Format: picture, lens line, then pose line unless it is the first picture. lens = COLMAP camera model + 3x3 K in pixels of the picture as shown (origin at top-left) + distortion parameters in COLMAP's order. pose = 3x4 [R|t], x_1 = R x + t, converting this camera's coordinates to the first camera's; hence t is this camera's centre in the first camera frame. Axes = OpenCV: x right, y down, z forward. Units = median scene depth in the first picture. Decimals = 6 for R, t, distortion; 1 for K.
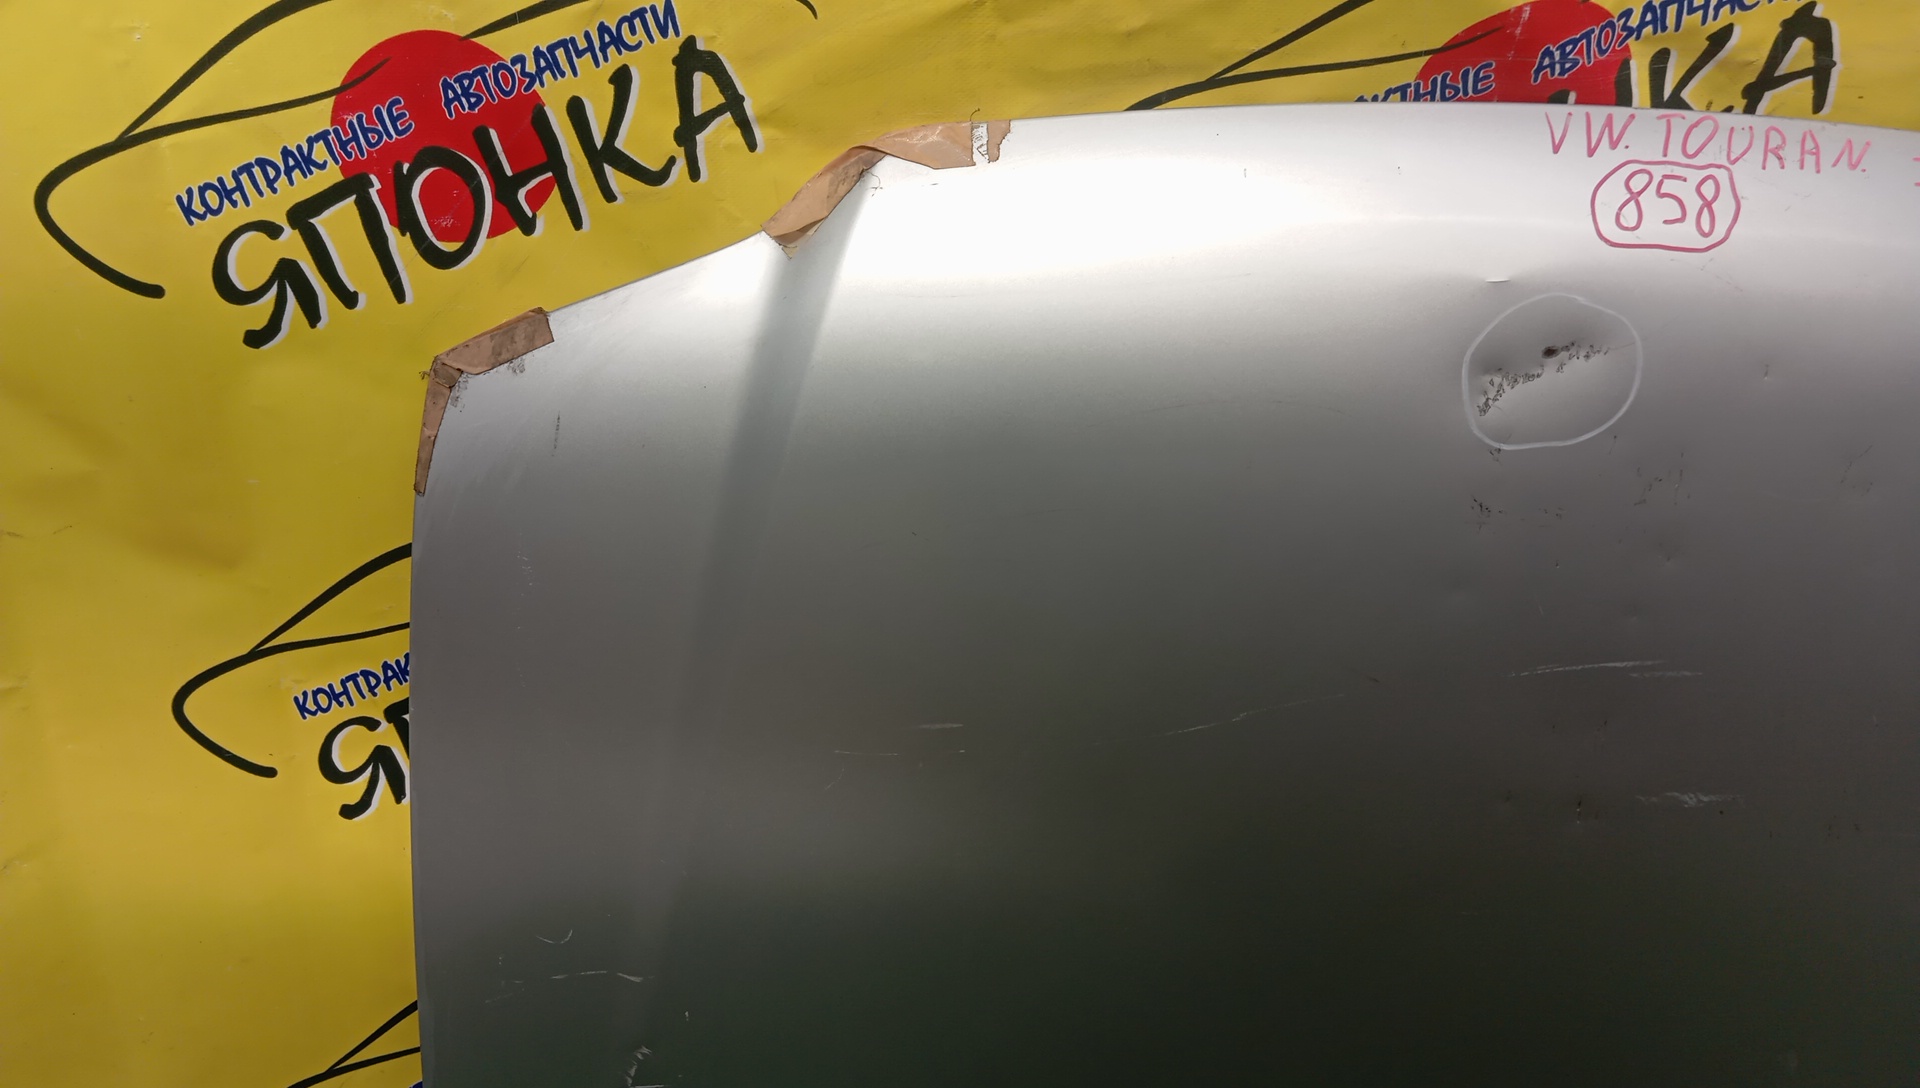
lens RADIAL K [[1555.1, 0, 950.5], [0, 1555.1, 547.2], [0, 0, 1]] dist [0.082811, -0.168448]
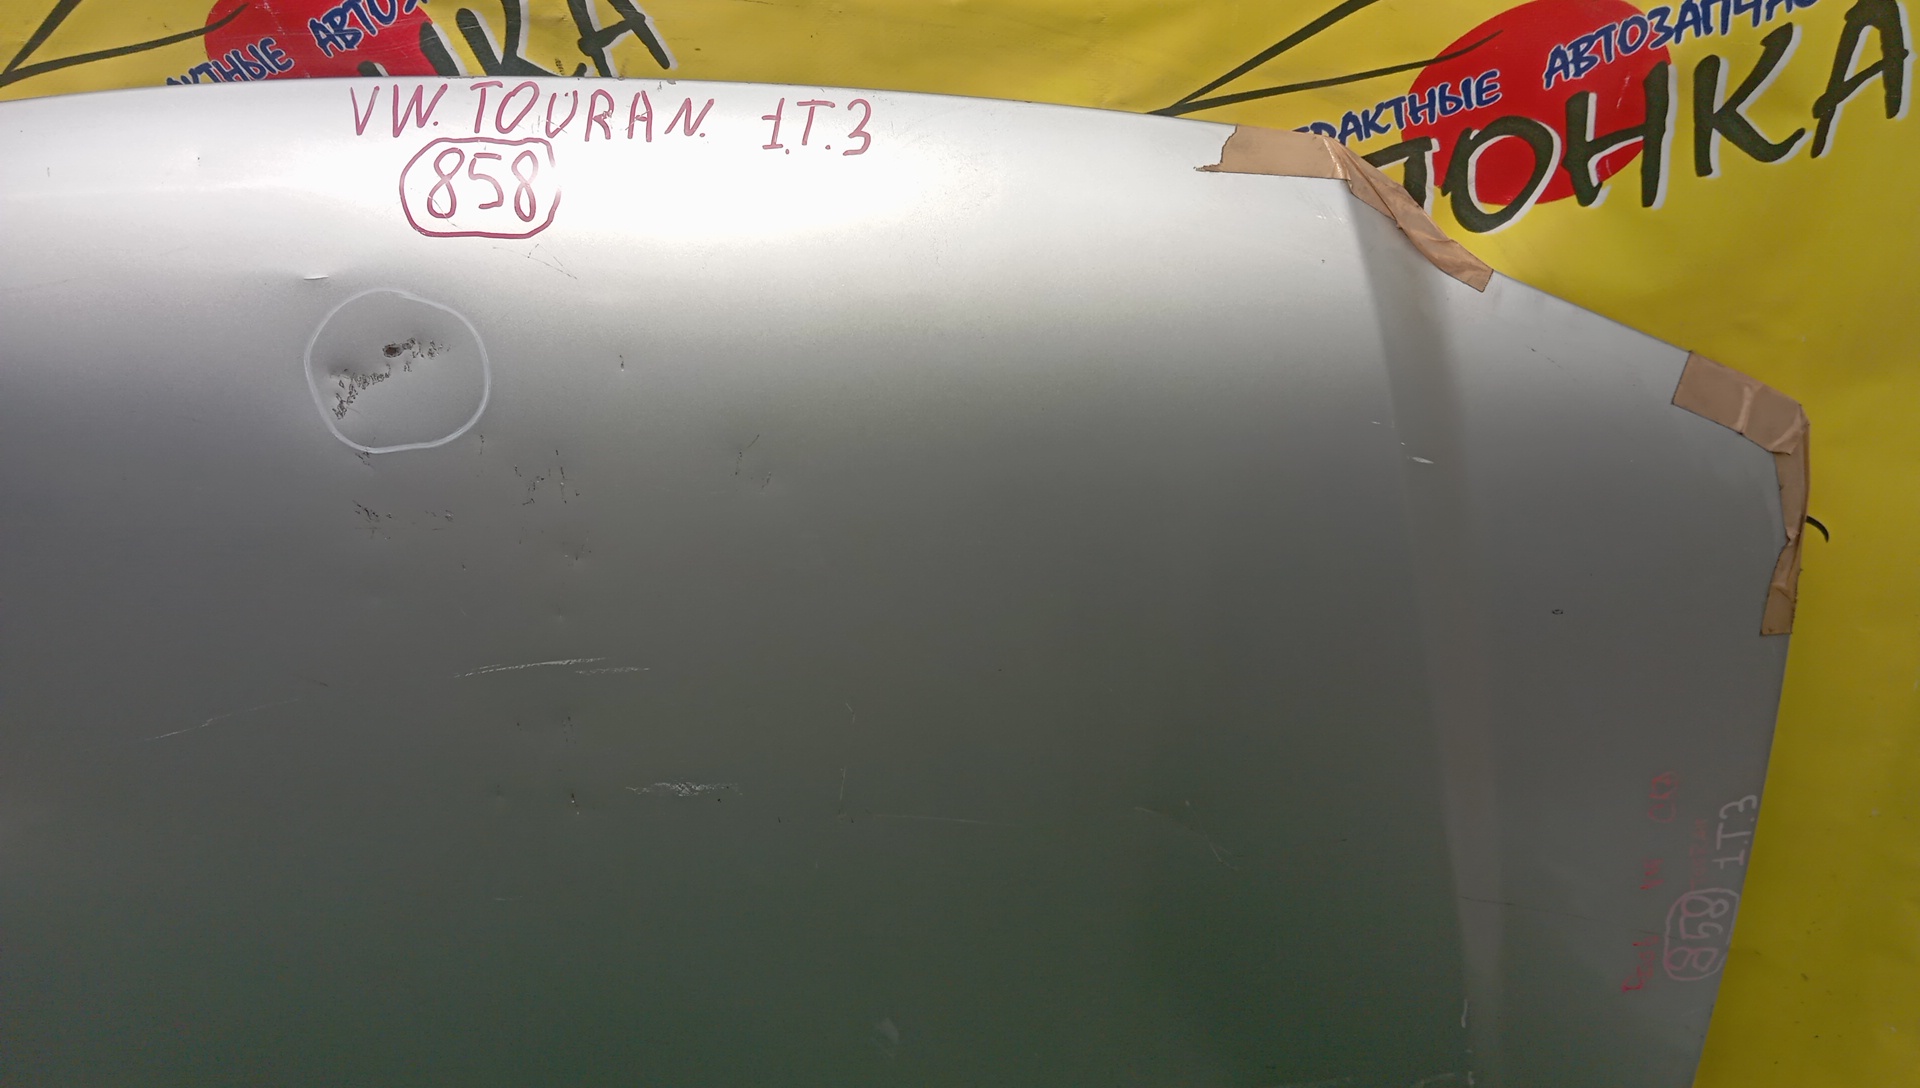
lens RADIAL K [[1555.1, 0, 950.5], [0, 1555.1, 547.2], [0, 0, 1]] dist [0.082811, -0.168448]
pose [[0.996638, -0.032351, -0.075275, 0.785195], [0.042048, 0.990486, 0.131032, -0.117540], [0.070320, -0.133757, 0.988516, 0.087457]]
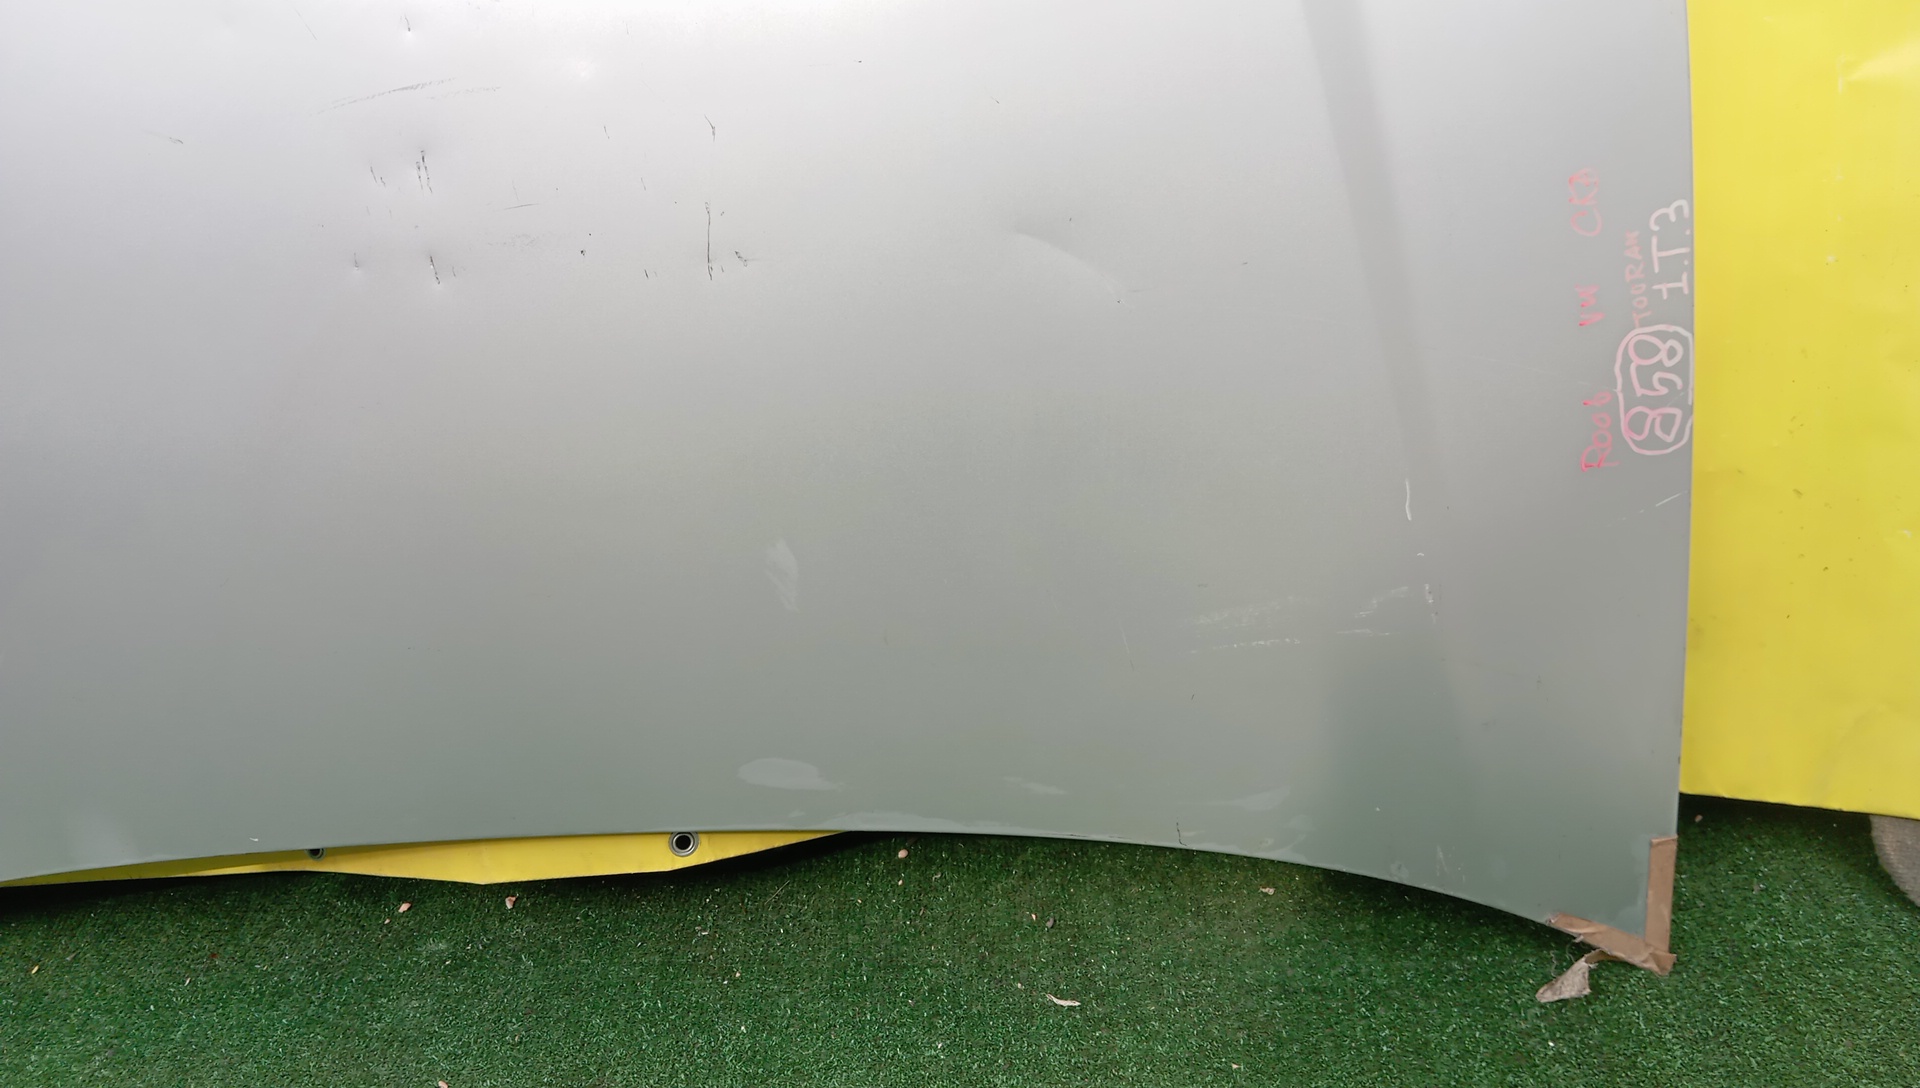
lens RADIAL K [[1555.1, 0, 950.5], [0, 1555.1, 547.2], [0, 0, 1]] dist [0.082811, -0.168448]
pose [[0.989714, -0.100930, -0.101390, 0.862951], [0.093106, 0.992505, -0.079154, 0.478697], [0.108619, 0.068900, 0.991693, 0.134411]]
